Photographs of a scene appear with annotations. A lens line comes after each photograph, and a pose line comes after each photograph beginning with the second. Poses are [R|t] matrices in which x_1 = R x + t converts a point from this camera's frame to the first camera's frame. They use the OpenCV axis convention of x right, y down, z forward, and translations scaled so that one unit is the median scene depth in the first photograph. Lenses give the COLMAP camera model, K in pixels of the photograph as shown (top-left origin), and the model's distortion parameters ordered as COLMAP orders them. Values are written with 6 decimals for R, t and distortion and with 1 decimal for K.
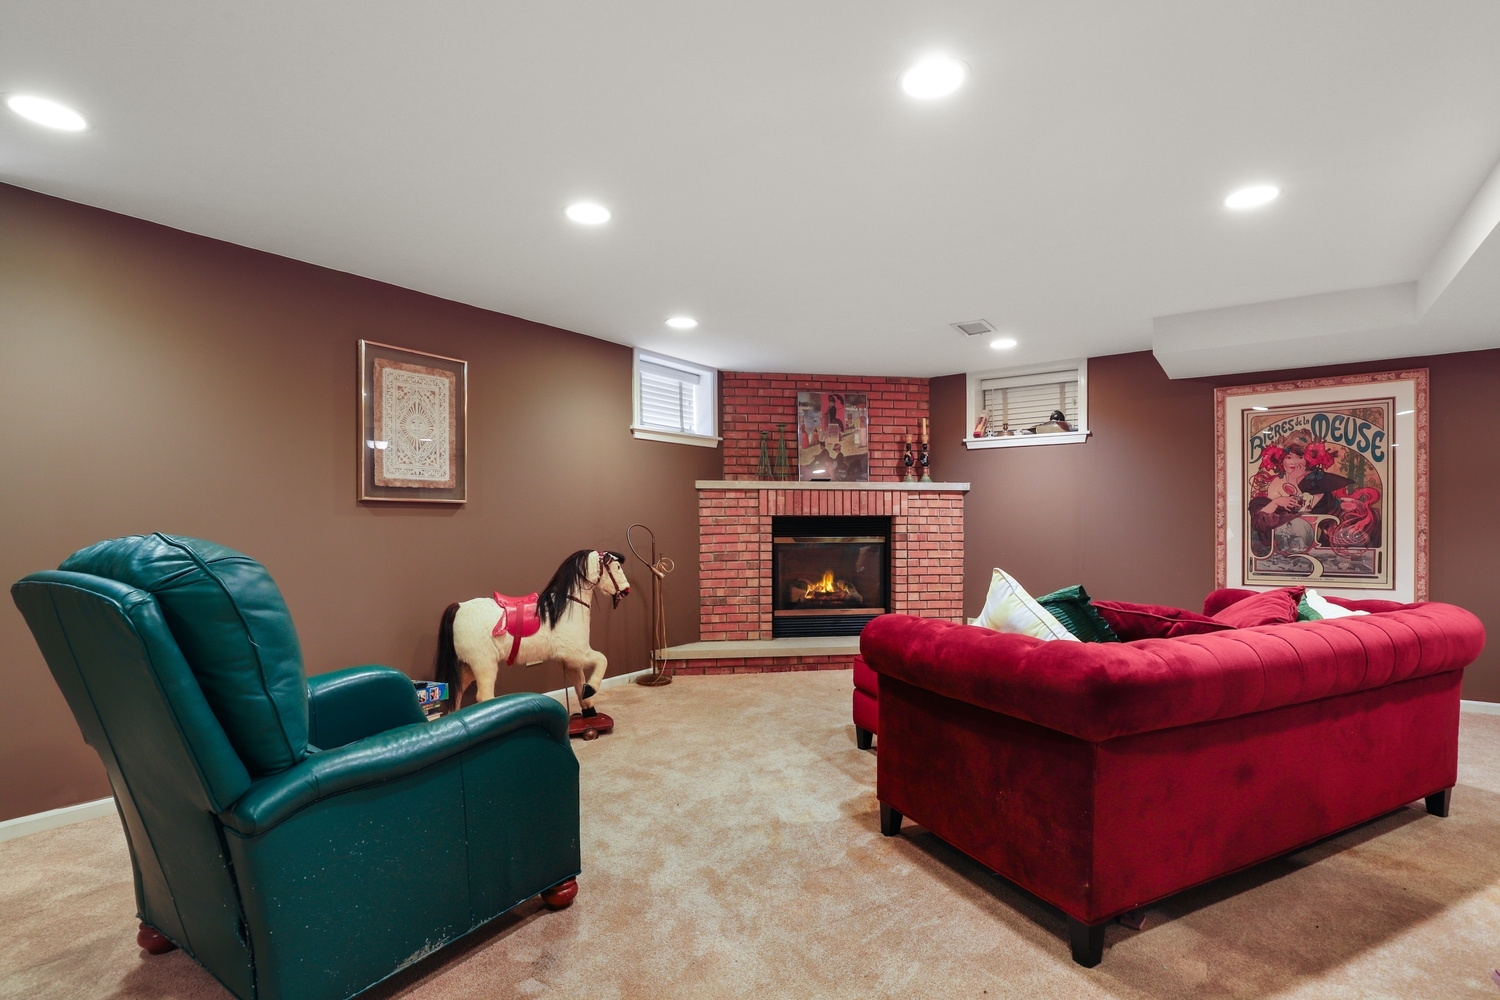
lens RADIAL K [[701.3, 0, 804.1], [0, 701.3, 543.8], [0, 0, 1]] dist [-0.003185, -0.000897]
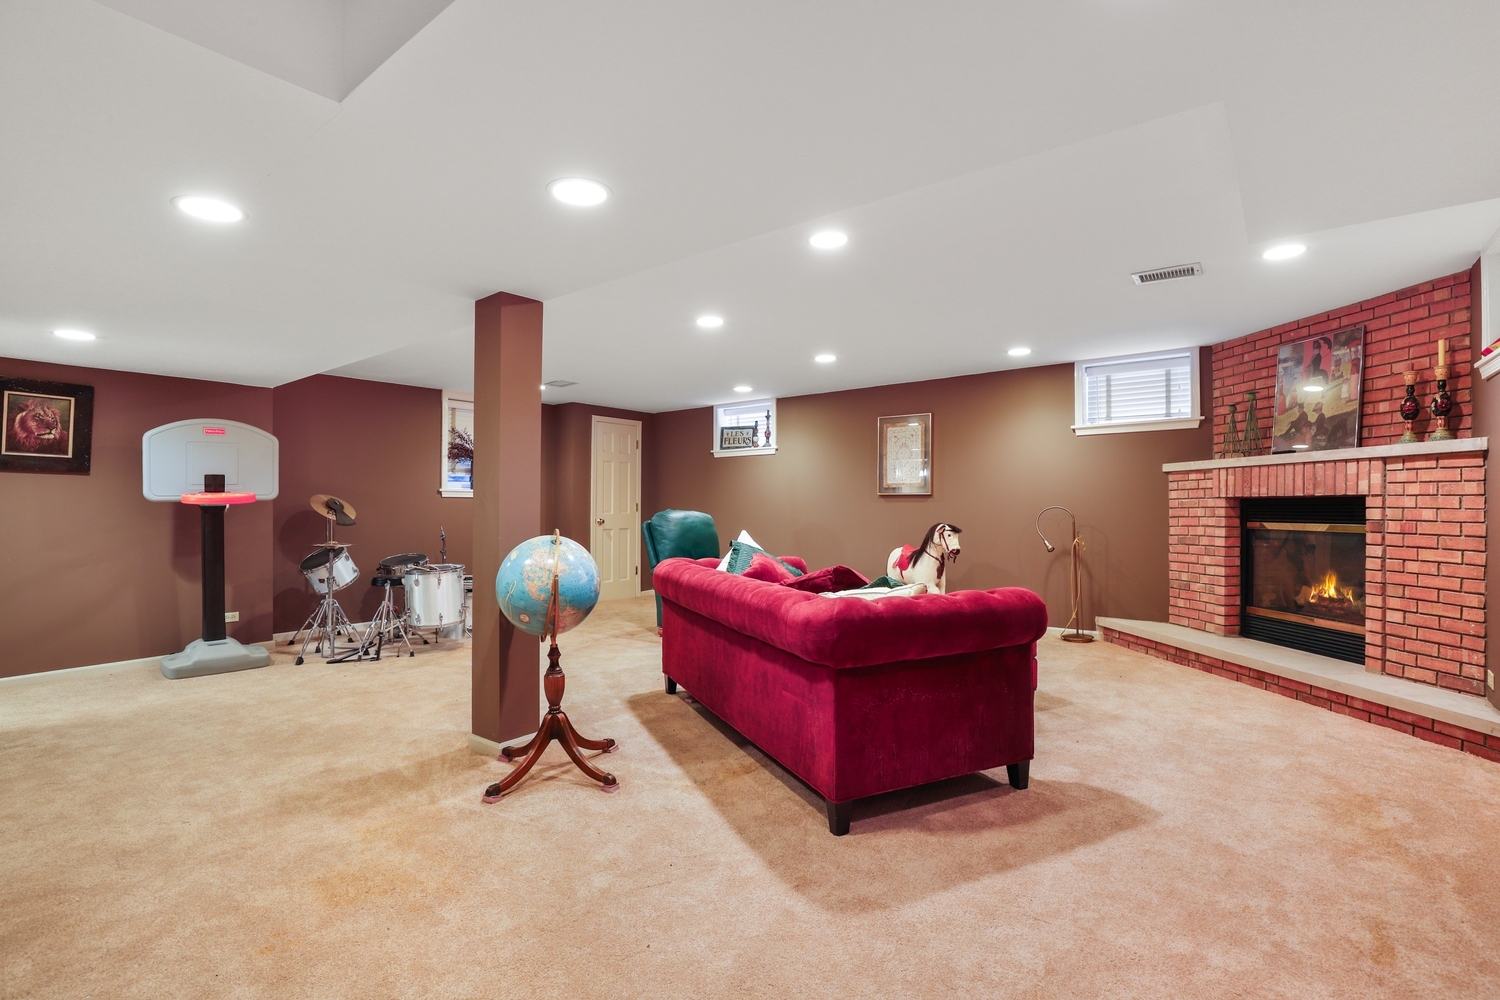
lens RADIAL K [[701.3, 0, 754.0], [0, 701.3, 499.9], [0, 0, 1]] dist [-0.003185, -0.000897]
pose [[-0.041345, -0.007528, -0.999117, 0.849765], [-0.028086, 0.999585, -0.006370, -0.014003], [0.998750, 0.027798, -0.041539, 0.424933]]
